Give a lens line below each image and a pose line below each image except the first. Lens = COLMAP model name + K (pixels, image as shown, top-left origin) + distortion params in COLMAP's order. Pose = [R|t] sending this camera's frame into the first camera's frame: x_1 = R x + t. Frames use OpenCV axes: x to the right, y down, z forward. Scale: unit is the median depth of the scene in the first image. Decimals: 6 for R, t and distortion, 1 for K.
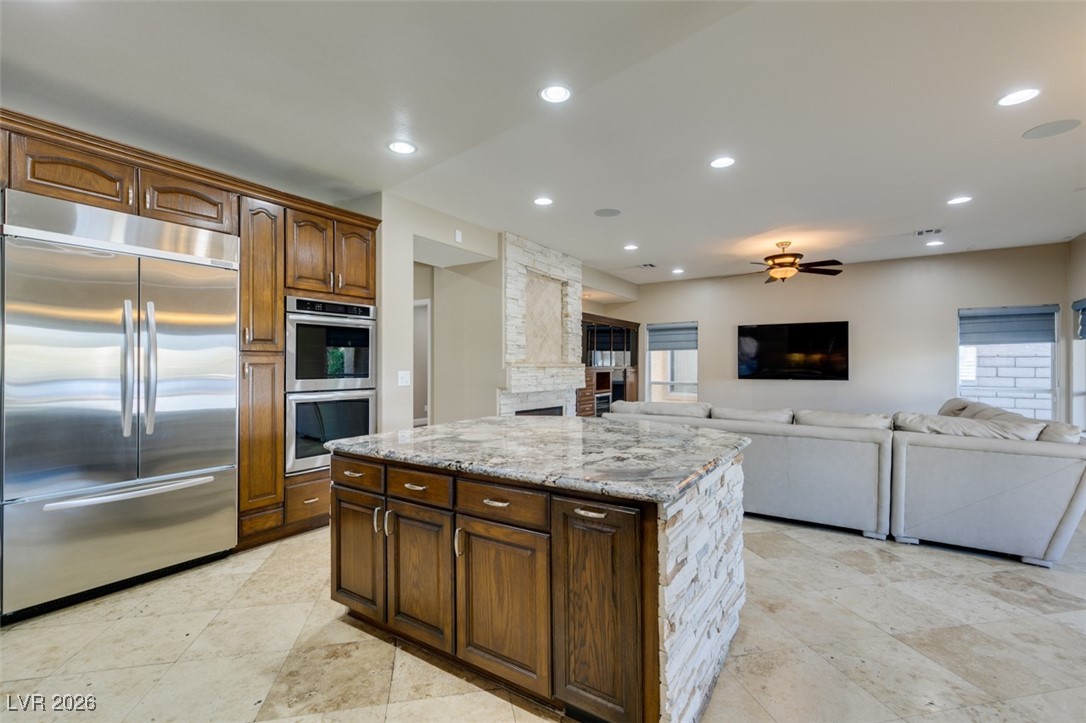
lens RADIAL K [[486.8, 0, 543.3], [0, 486.8, 364.7], [0, 0, 1]] dist [0.006657, -0.001721]
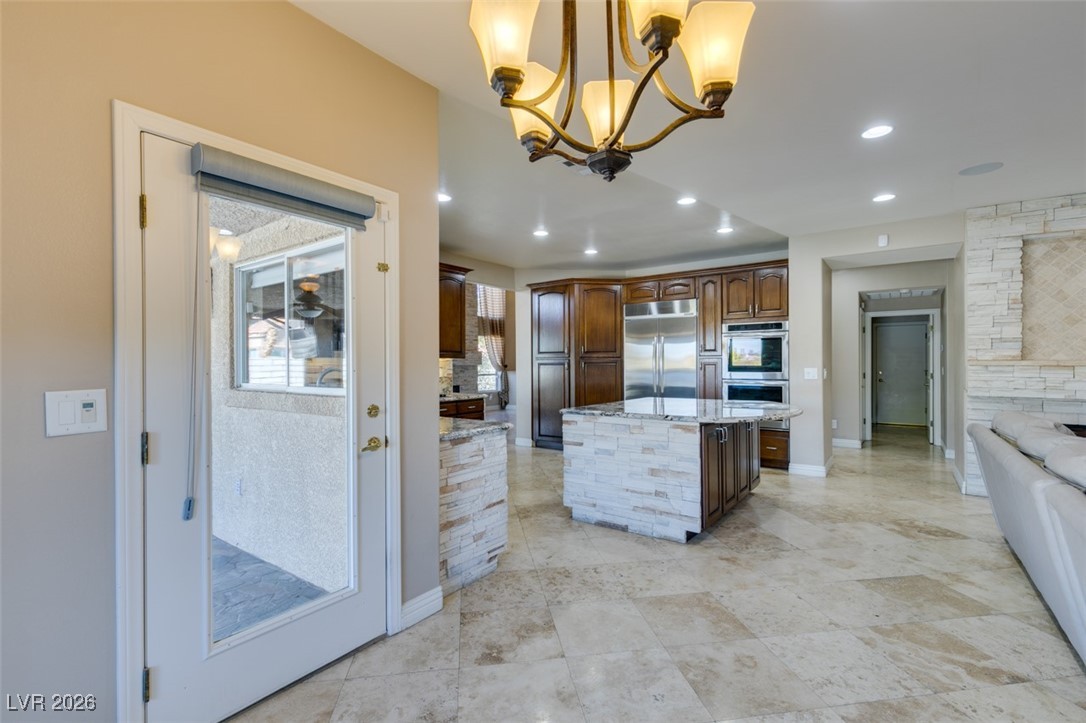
lens RADIAL K [[486.8, 0, 541.2], [0, 486.8, 362.7], [0, 0, 1]] dist [0.006657, -0.001721]
pose [[-0.060068, -0.001770, -0.998193, 0.773992], [0.002023, 0.999996, -0.001895, 0.000422], [0.998192, -0.002133, -0.060065, 0.270426]]
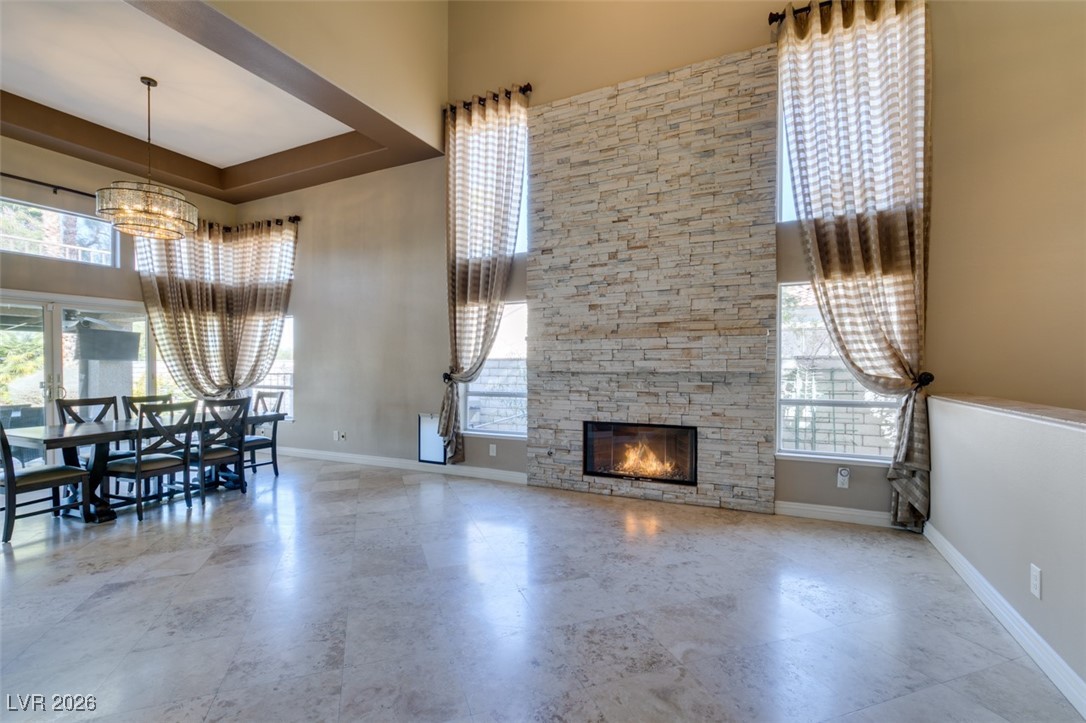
lens RADIAL K [[486.8, 0, 541.1], [0, 486.8, 369.7], [0, 0, 1]] dist [0.006657, -0.001721]
pose [[-0.992870, 0.001525, -0.119196, -0.984284], [-0.000061, 0.999912, 0.013298, -0.007346], [0.119206, 0.013210, -0.992782, 0.527482]]
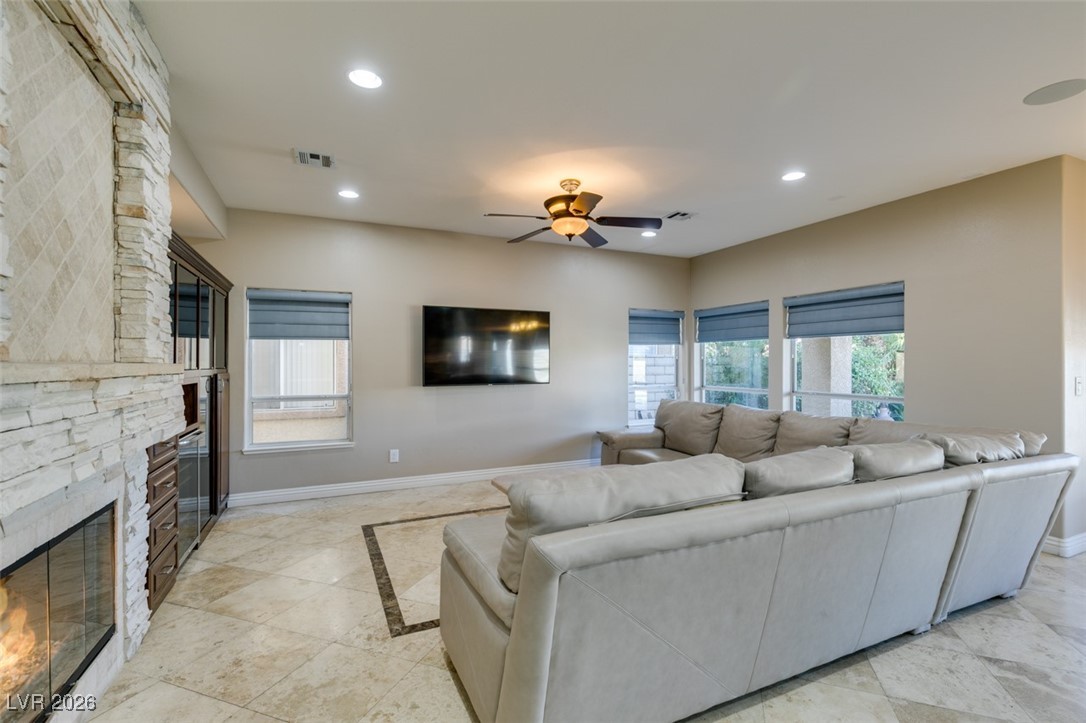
lens RADIAL K [[486.8, 0, 545.3], [0, 486.8, 364.1], [0, 0, 1]] dist [0.006657, -0.001721]
pose [[0.534438, -0.002382, 0.845204, -0.088392], [0.001234, 0.999997, 0.002039, -0.002639], [-0.845207, -0.000047, 0.534440, 0.673727]]
